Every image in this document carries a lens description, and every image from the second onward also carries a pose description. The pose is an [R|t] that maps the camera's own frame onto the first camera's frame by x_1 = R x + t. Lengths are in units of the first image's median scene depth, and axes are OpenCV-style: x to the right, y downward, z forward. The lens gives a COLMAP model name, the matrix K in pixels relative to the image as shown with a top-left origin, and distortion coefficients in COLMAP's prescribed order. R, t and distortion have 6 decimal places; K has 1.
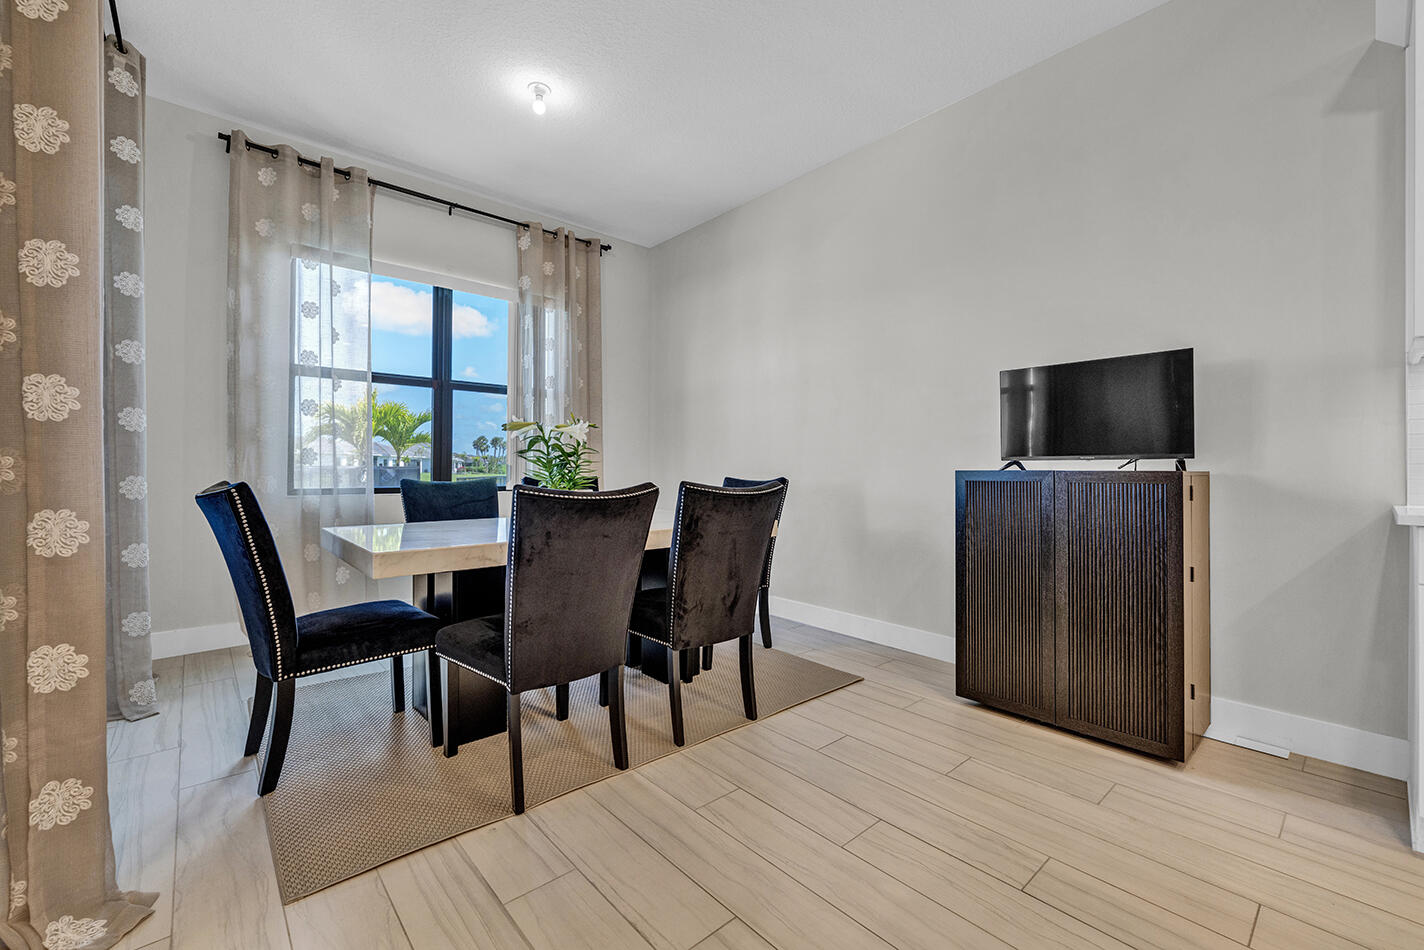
lens RADIAL K [[593.4, 0, 714.5], [0, 593.4, 462.9], [0, 0, 1]] dist [-0.000304, -0.000130]
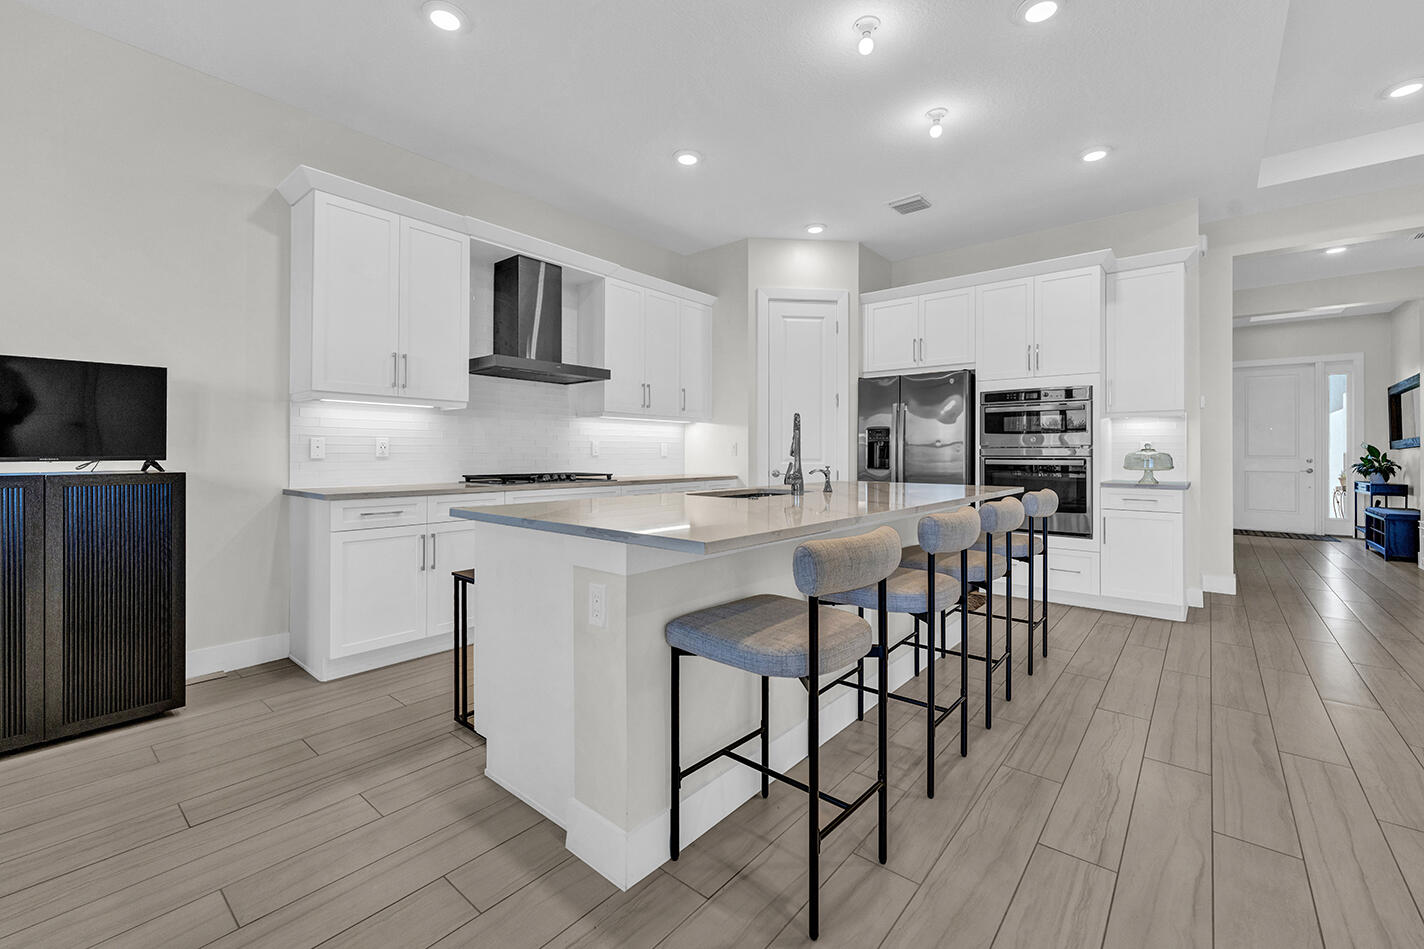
lens RADIAL K [[590.1, 0, 716.5], [0, 590.1, 449.8], [0, 0, 1]] dist [0.001390, -0.000583]
pose [[-0.152237, -0.004008, 0.988336, -0.392185], [-0.014431, 0.999894, 0.001832, -0.034083], [-0.988239, -0.013984, -0.152279, 0.058806]]
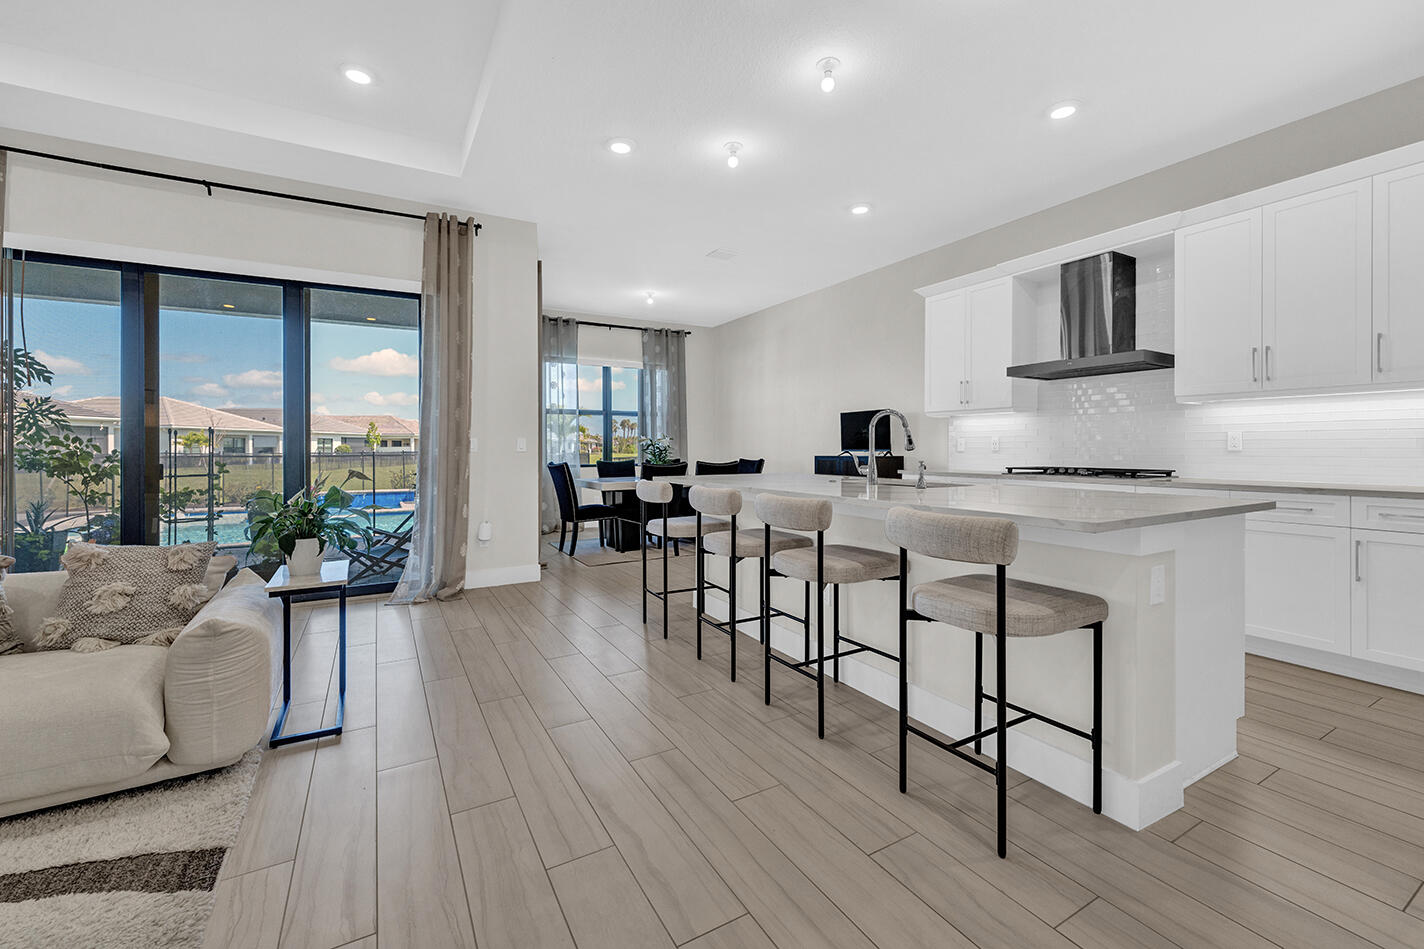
lens RADIAL K [[590.1, 0, 716.5], [0, 590.1, 449.8], [0, 0, 1]] dist [0.001390, -0.000583]
pose [[0.980751, -0.009013, -0.195056, 0.402230], [0.012100, 0.999820, 0.014639, -0.043220], [0.194889, -0.016718, 0.980683, -1.221991]]
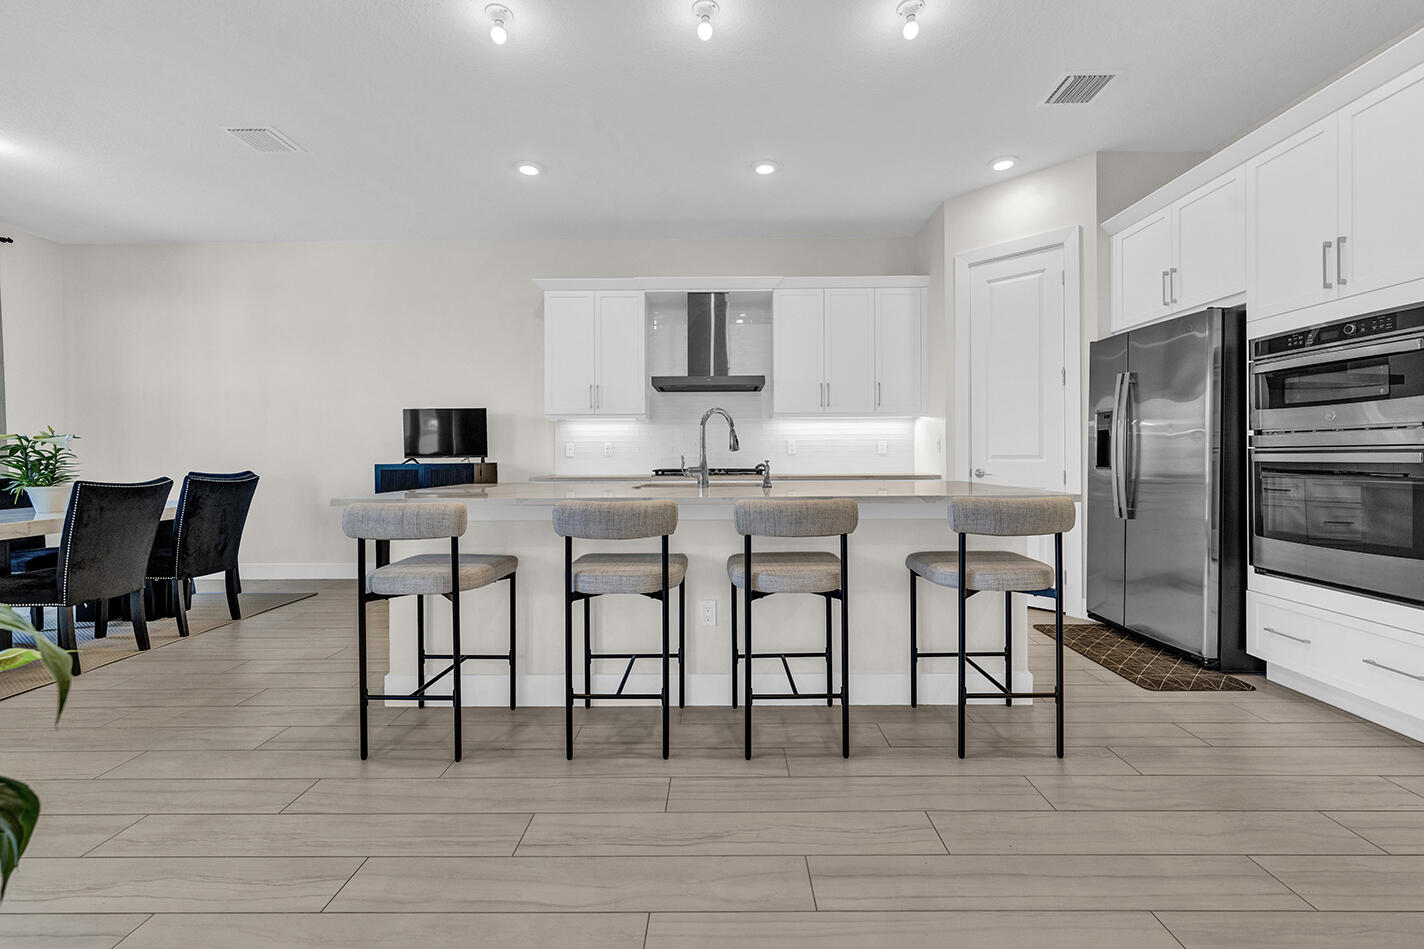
lens RADIAL K [[590.3, 0, 719.1], [0, 590.3, 457.4], [0, 0, 1]] dist [0.000720, -0.000309]
pose [[0.663487, -0.013203, 0.748072, -0.205501], [0.003263, 0.999886, 0.014753, -0.026802], [-0.748181, -0.007348, 0.663454, -0.825619]]
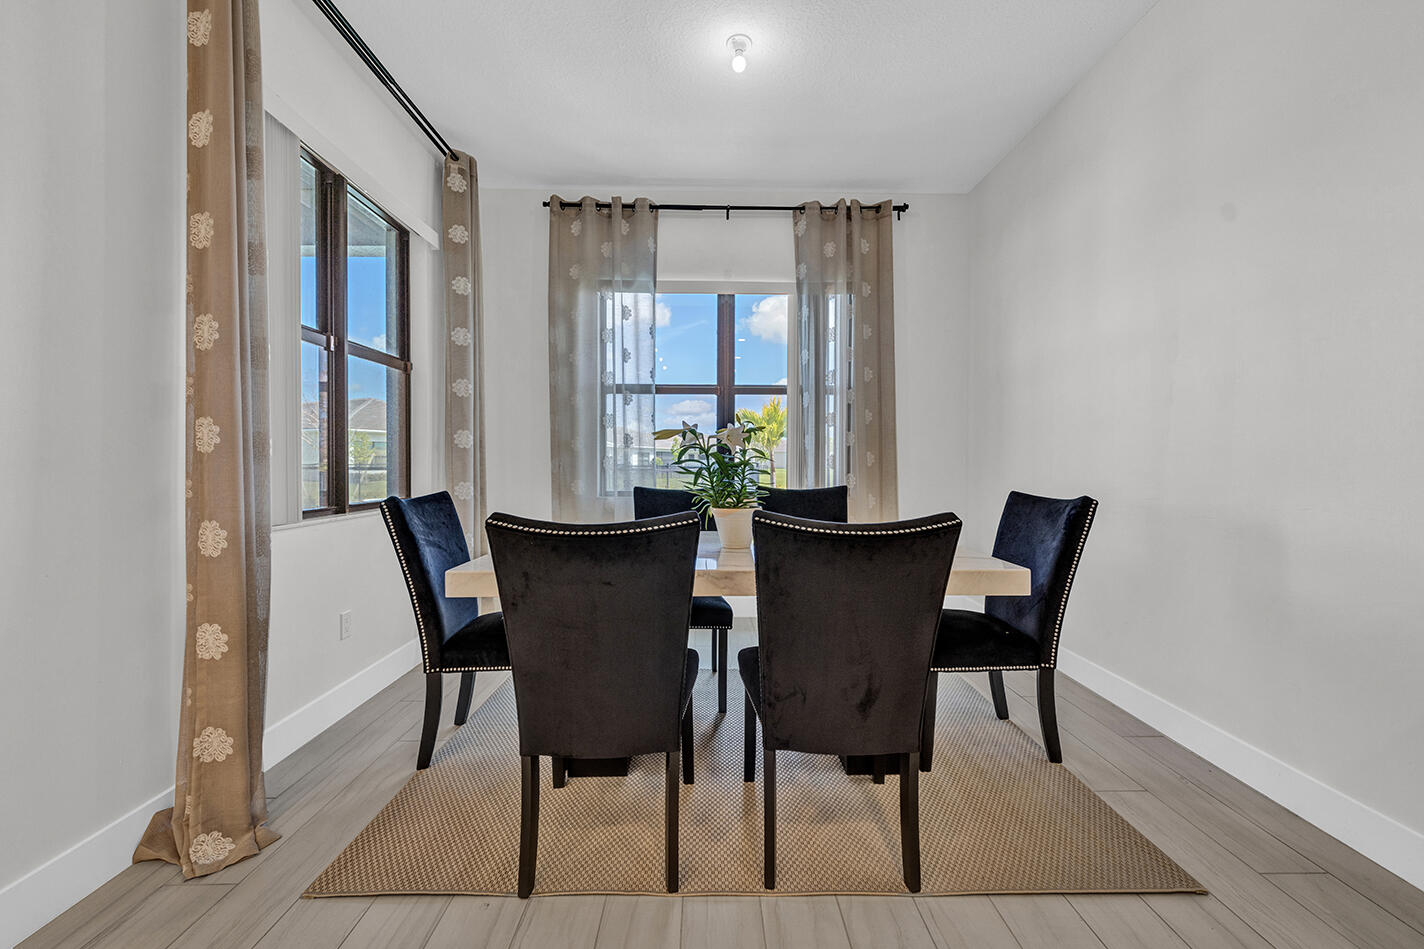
lens RADIAL K [[583.0, 0, 711.8], [0, 583.0, 469.3], [0, 0, 1]] dist [-0.000004, -0.000157]
pose [[0.759112, 0.004791, -0.650943, 0.233915], [0.008368, 0.999818, 0.017117, -0.019335], [0.650907, -0.018441, 0.758934, 0.311036]]
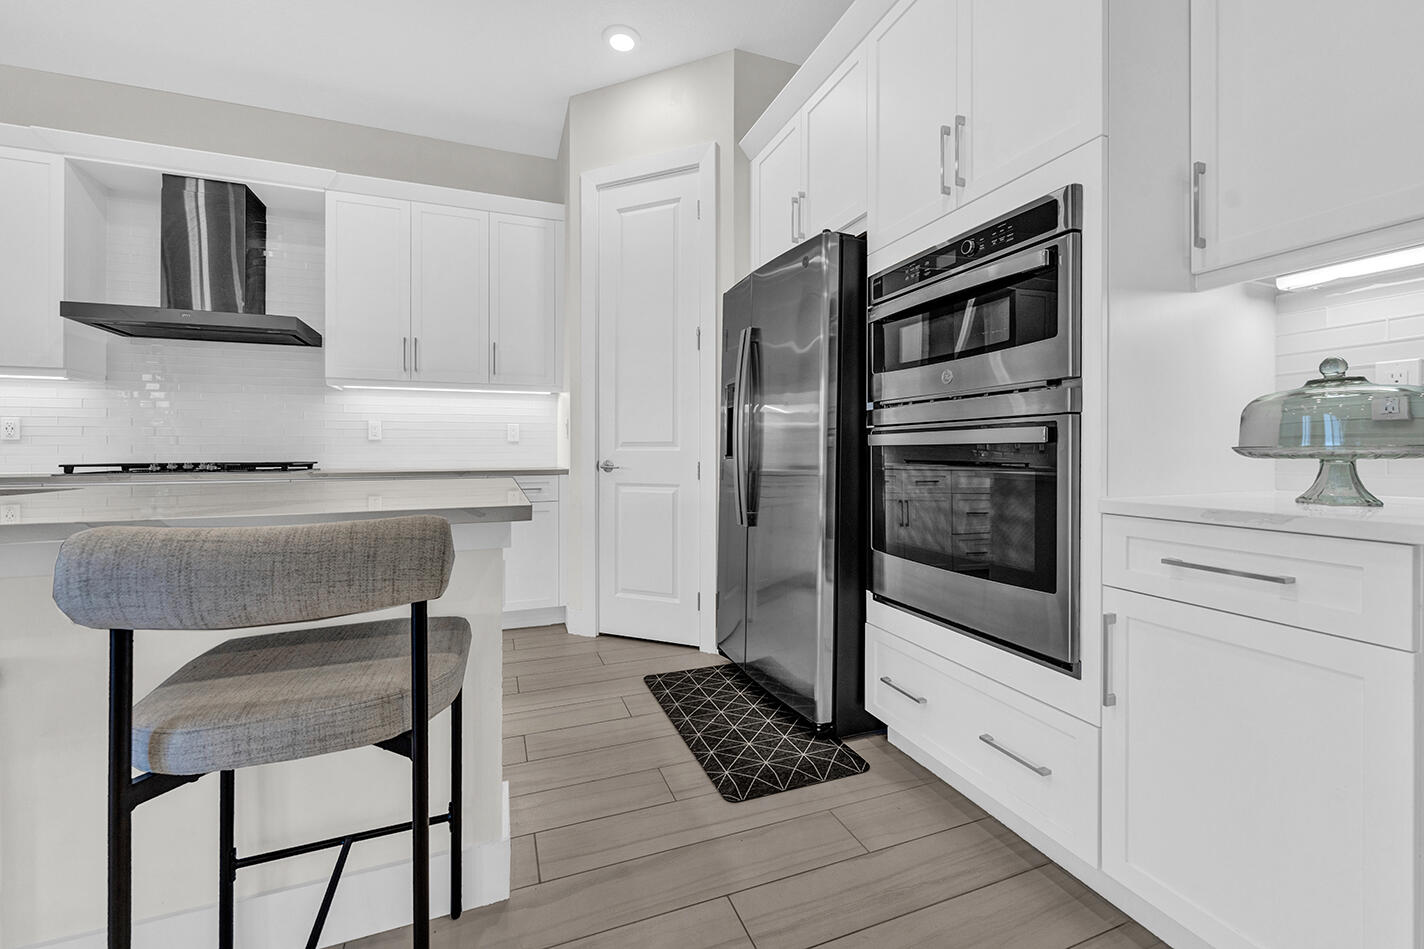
lens RADIAL K [[584.1, 0, 721.2], [0, 584.1, 456.3], [0, 0, 1]] dist [-0.001090, -0.000227]
pose [[0.339913, -0.016343, 0.940315, 0.335484], [-0.004682, 0.999807, 0.019069, -0.005019], [-0.940445, -0.010884, 0.339771, -0.898317]]
